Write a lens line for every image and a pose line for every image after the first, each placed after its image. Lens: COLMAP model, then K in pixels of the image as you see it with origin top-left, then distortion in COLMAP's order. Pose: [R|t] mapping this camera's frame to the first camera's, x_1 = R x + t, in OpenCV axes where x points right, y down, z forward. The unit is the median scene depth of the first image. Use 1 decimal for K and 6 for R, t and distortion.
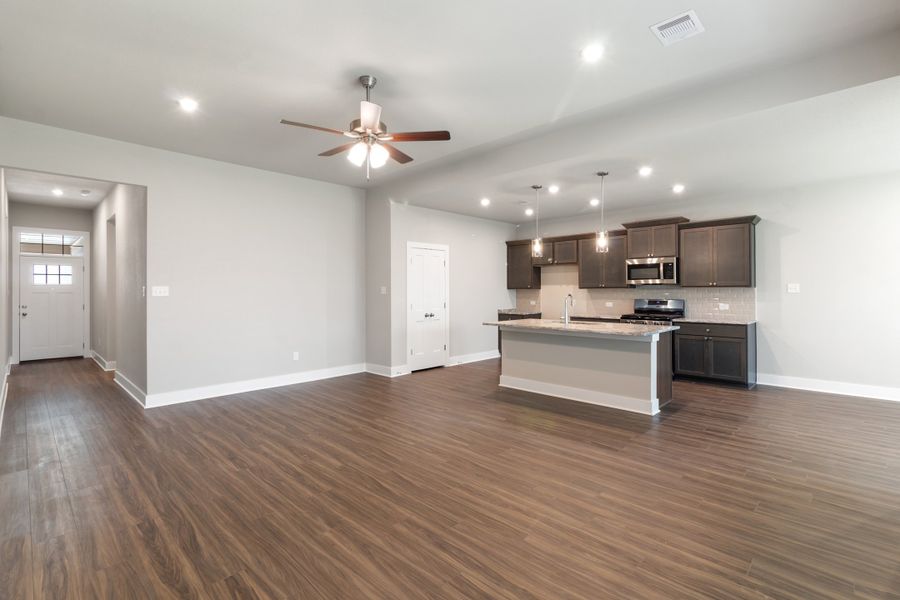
lens RADIAL K [[419.4, 0, 453.5], [0, 419.4, 296.3], [0, 0, 1]] dist [0.002016, 0.000326]
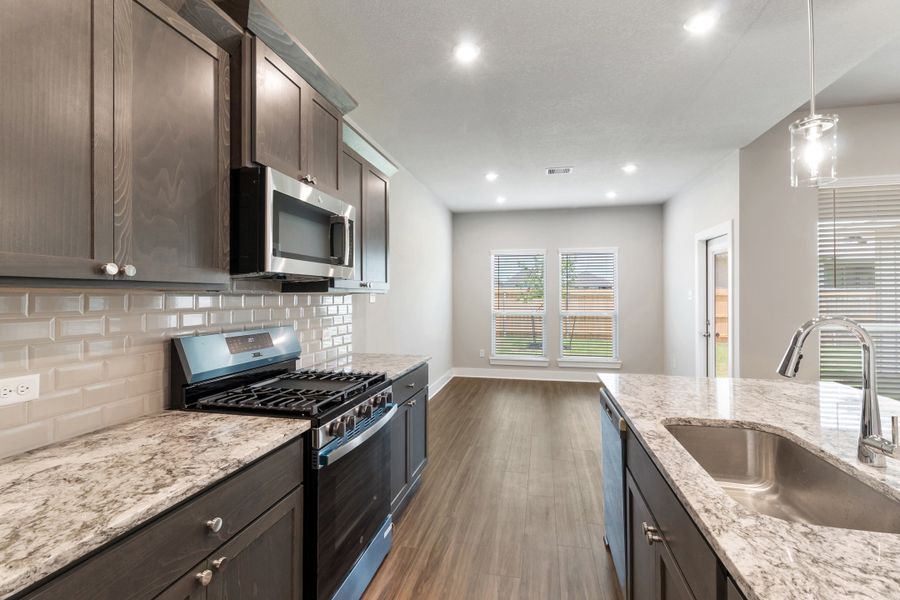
lens RADIAL K [[419.4, 0, 453.5], [0, 419.4, 296.3], [0, 0, 1]] dist [0.002016, 0.000326]
pose [[-0.531973, 0.003270, 0.846755, 0.769387], [0.011027, 0.999934, 0.003066, -0.033754], [-0.846689, 0.010968, -0.531974, 1.979246]]
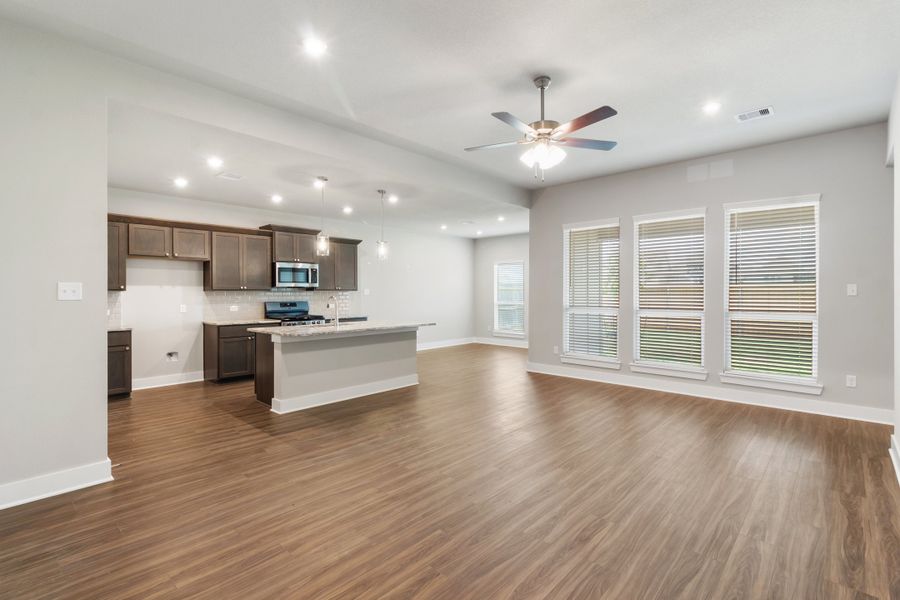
lens RADIAL K [[419.4, 0, 453.5], [0, 419.4, 296.3], [0, 0, 1]] dist [0.002016, 0.000326]
pose [[-0.026368, -0.003900, 0.999645, -0.968998], [0.015112, 0.999877, 0.004300, -0.006761], [-0.999538, 0.015220, -0.026306, 0.992904]]
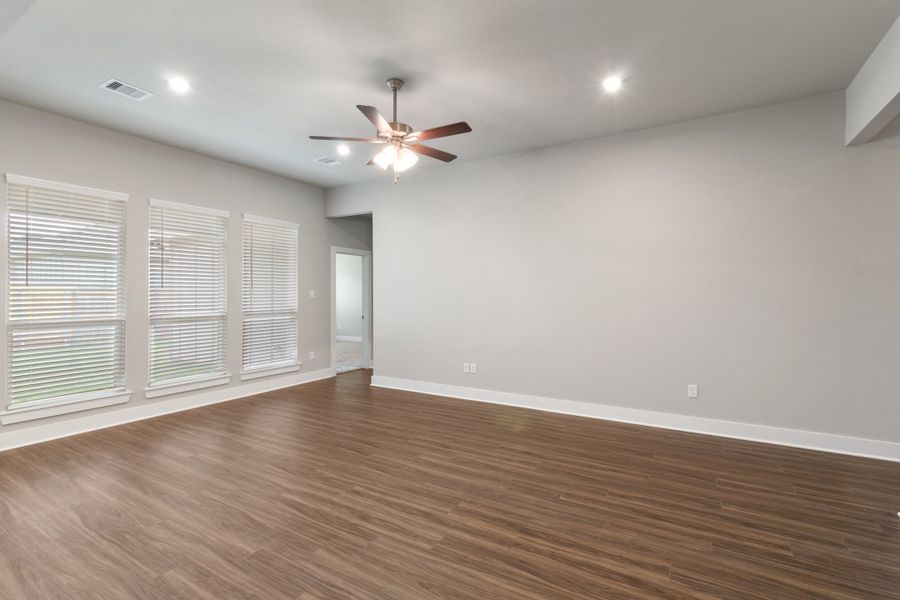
lens RADIAL K [[419.4, 0, 453.5], [0, 419.4, 296.3], [0, 0, 1]] dist [0.002016, 0.000326]
pose [[-0.972510, 0.008621, -0.232701, -0.084008], [0.004382, 0.999815, 0.018726, -0.020886], [0.232819, 0.017191, -0.972368, 1.604138]]
